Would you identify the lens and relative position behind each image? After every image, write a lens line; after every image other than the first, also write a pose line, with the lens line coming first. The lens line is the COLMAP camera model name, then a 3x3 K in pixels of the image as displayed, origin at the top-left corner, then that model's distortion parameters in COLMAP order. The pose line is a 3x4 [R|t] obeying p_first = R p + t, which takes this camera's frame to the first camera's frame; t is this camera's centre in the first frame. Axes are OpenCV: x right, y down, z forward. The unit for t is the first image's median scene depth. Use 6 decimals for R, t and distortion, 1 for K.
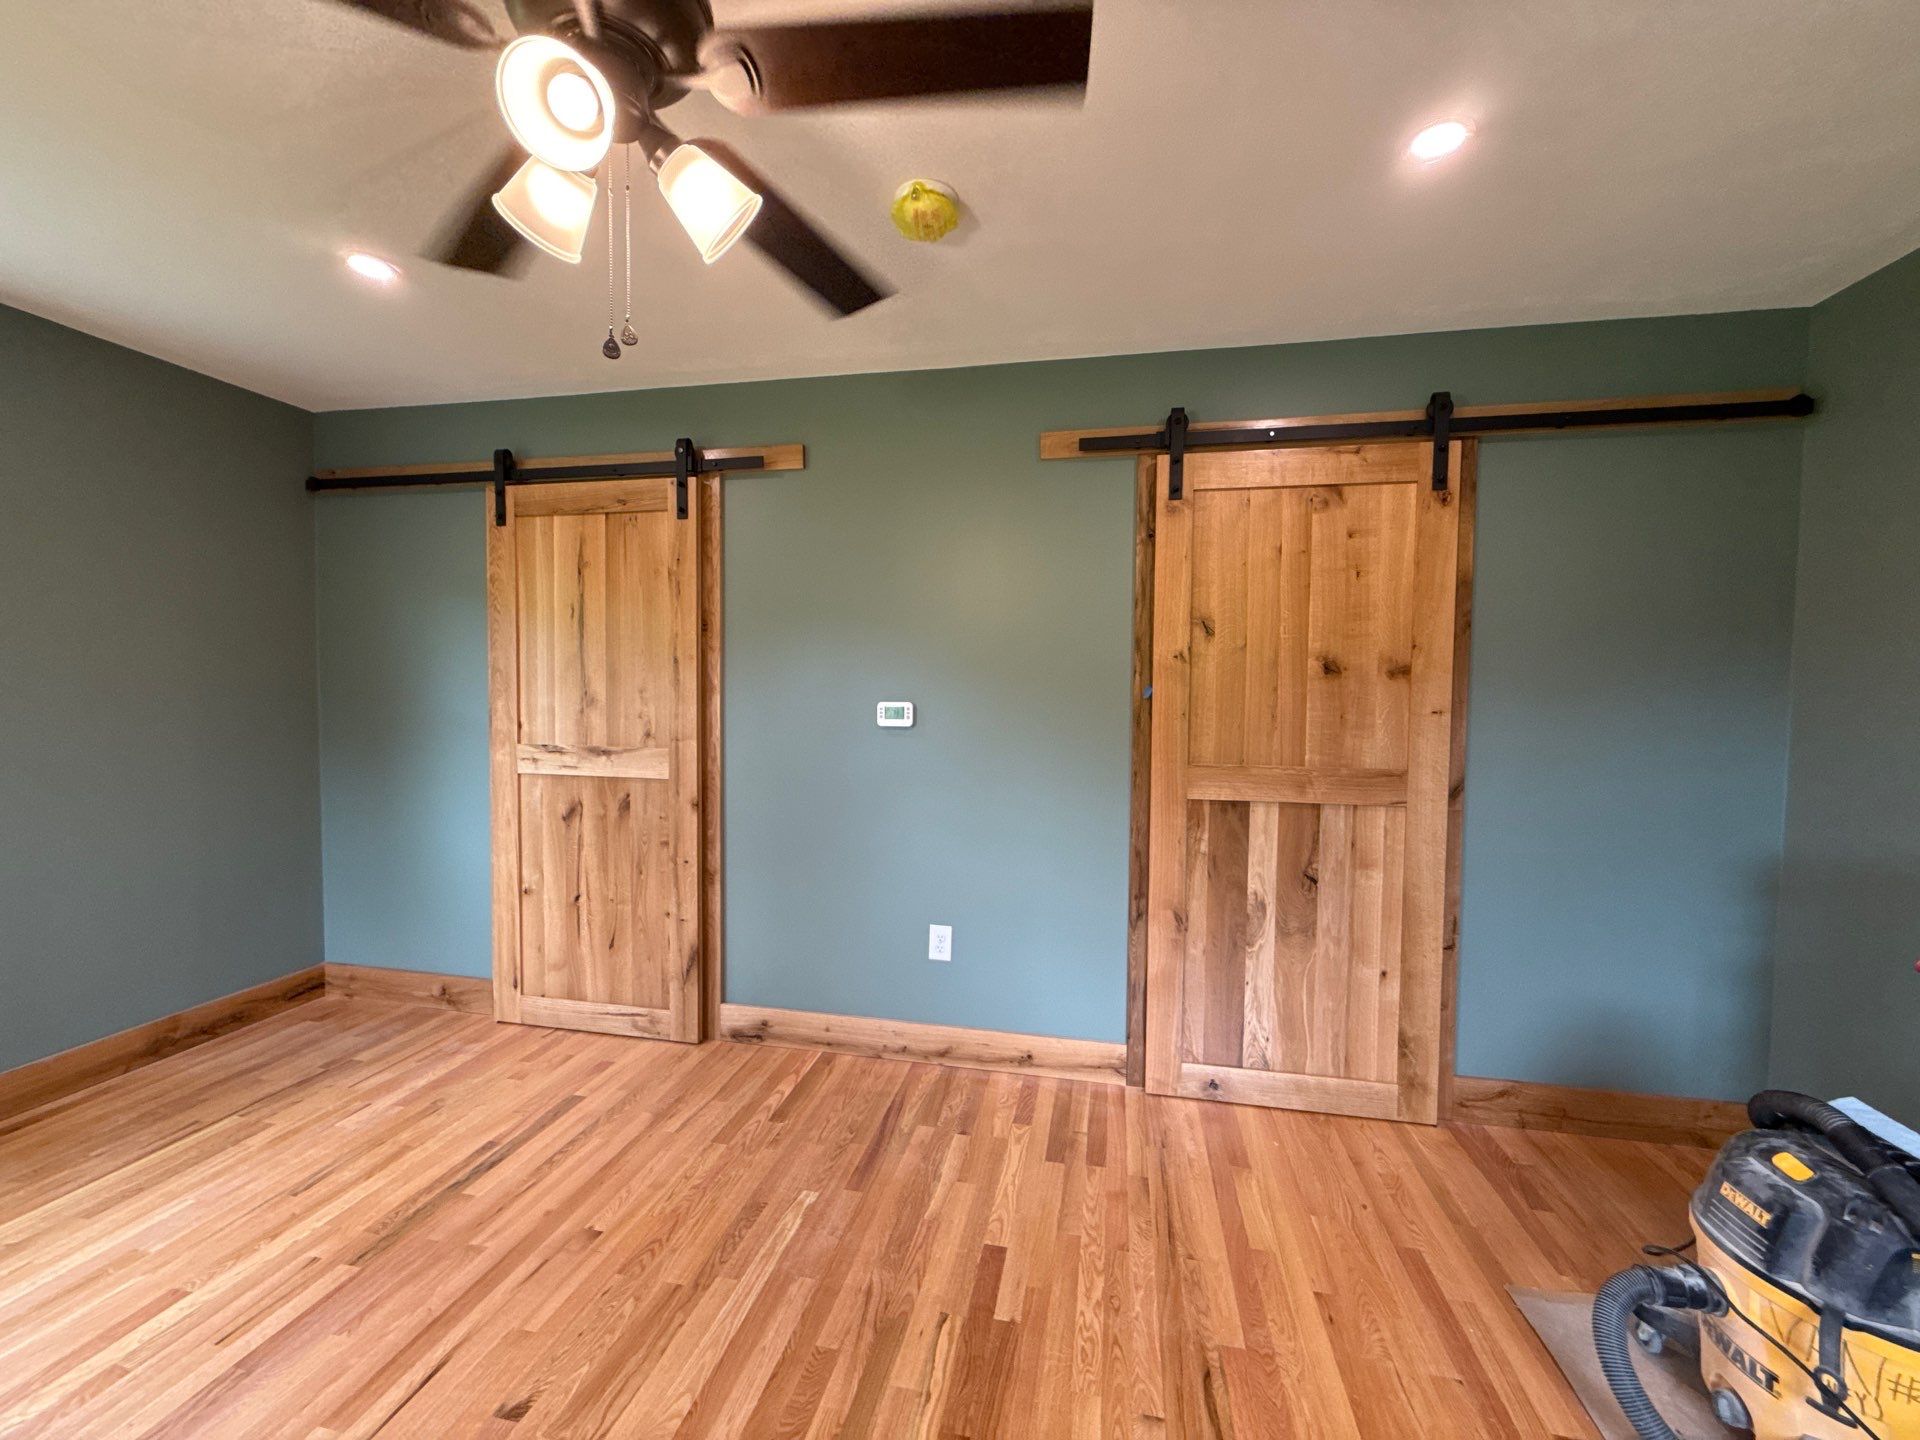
lens RADIAL K [[763.9, 0, 964.9], [0, 763.9, 723.9], [0, 0, 1]] dist [0.000746, -0.000284]
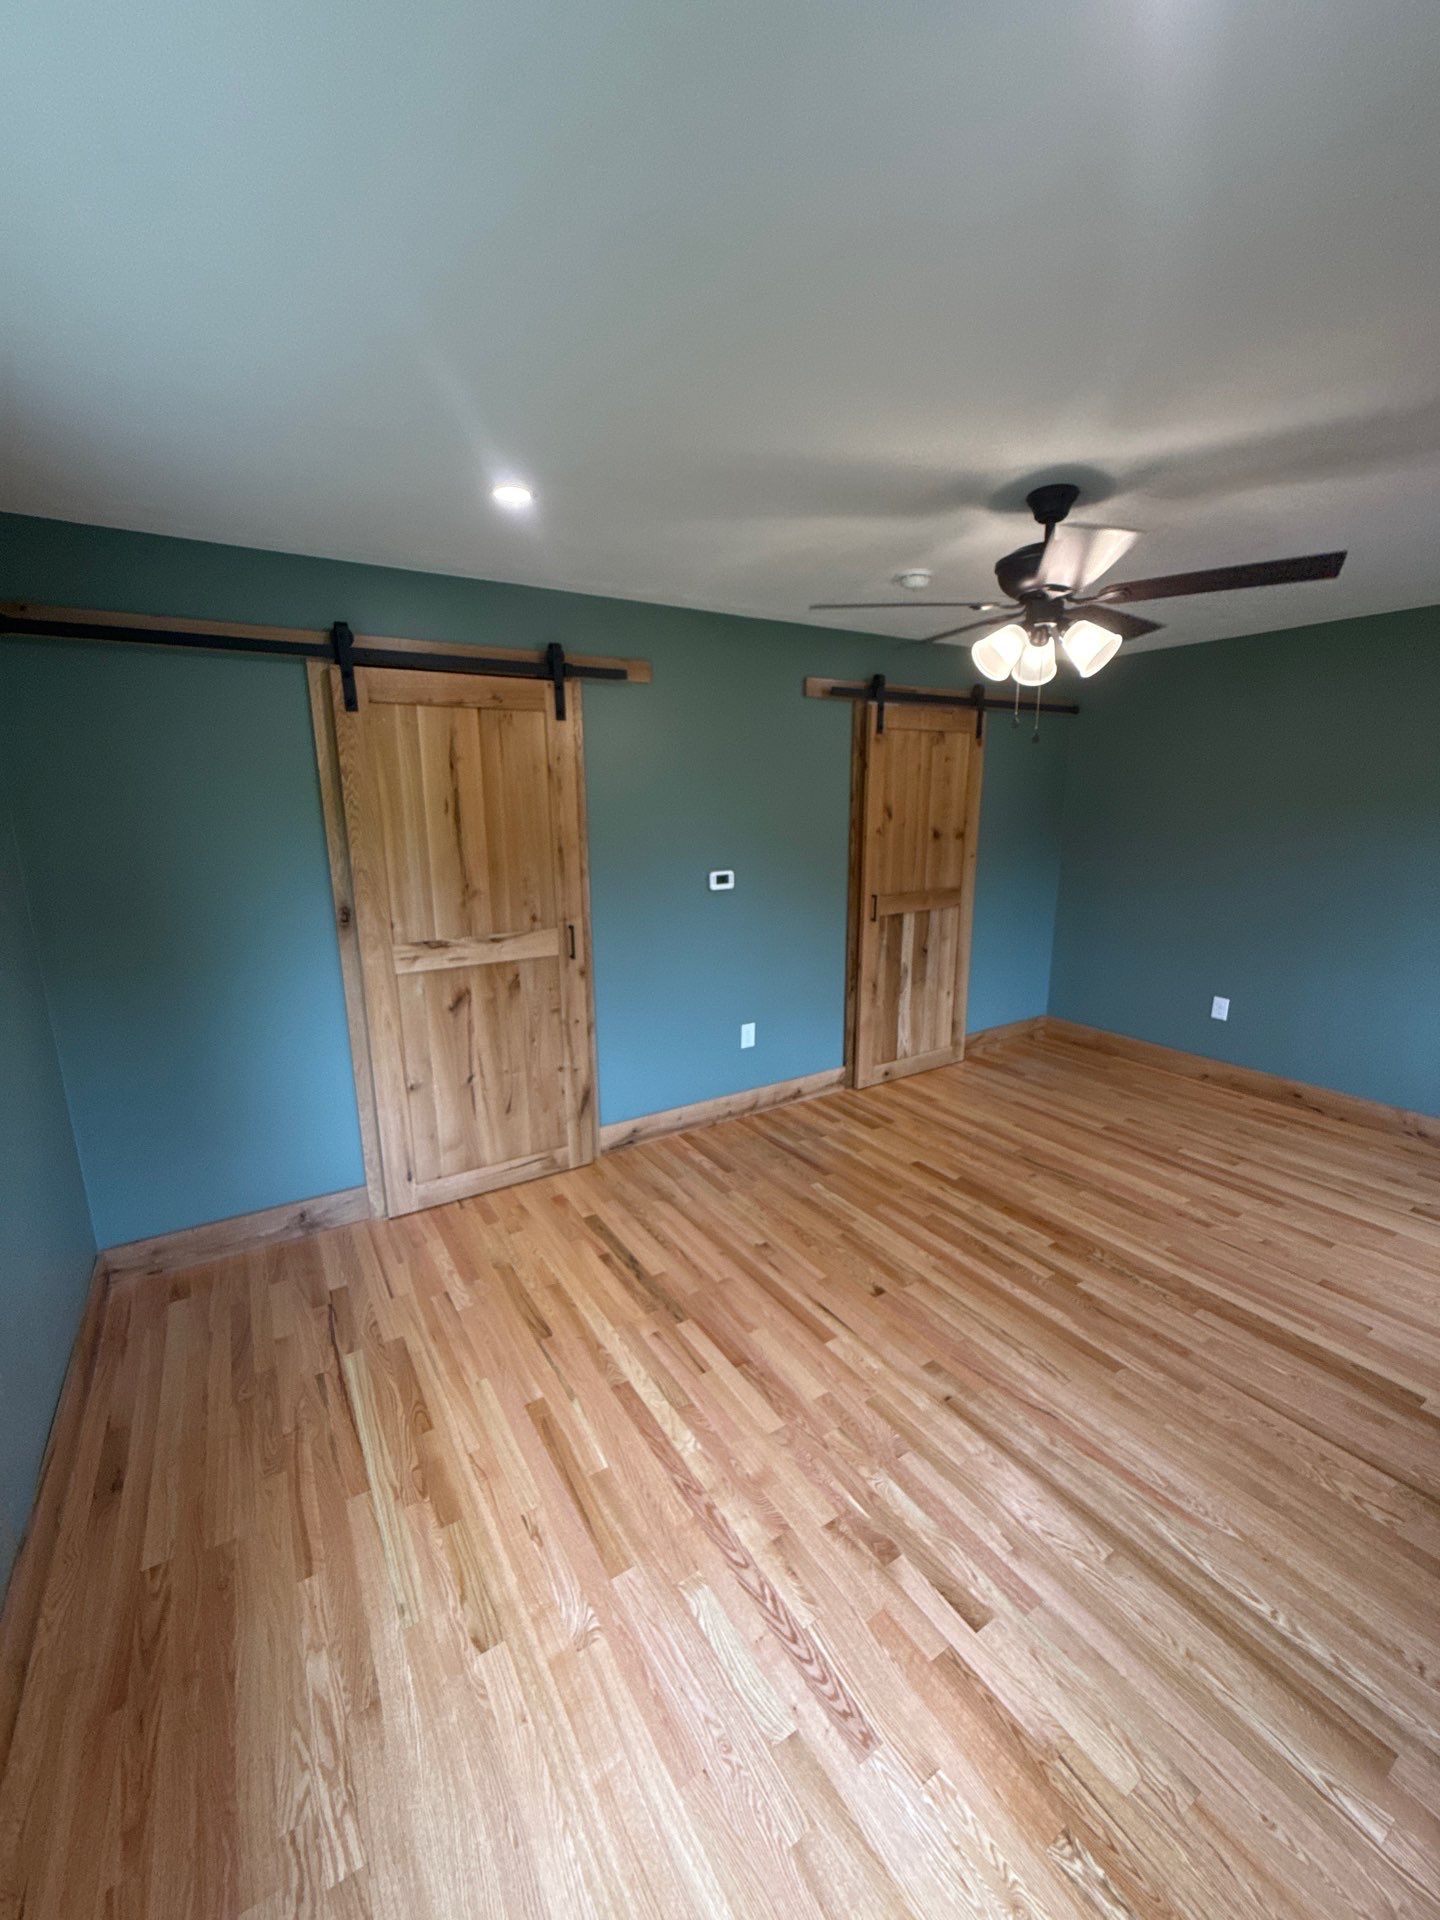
lens RADIAL K [[763.9, 0, 720.7], [0, 763.9, 965.5], [0, 0, 1]] dist [0.000746, -0.000284]
pose [[0.726013, -0.168067, 0.666827, -1.063944], [0.046646, 0.979478, 0.196081, -0.136340], [-0.686097, -0.111253, 0.718953, 0.011839]]
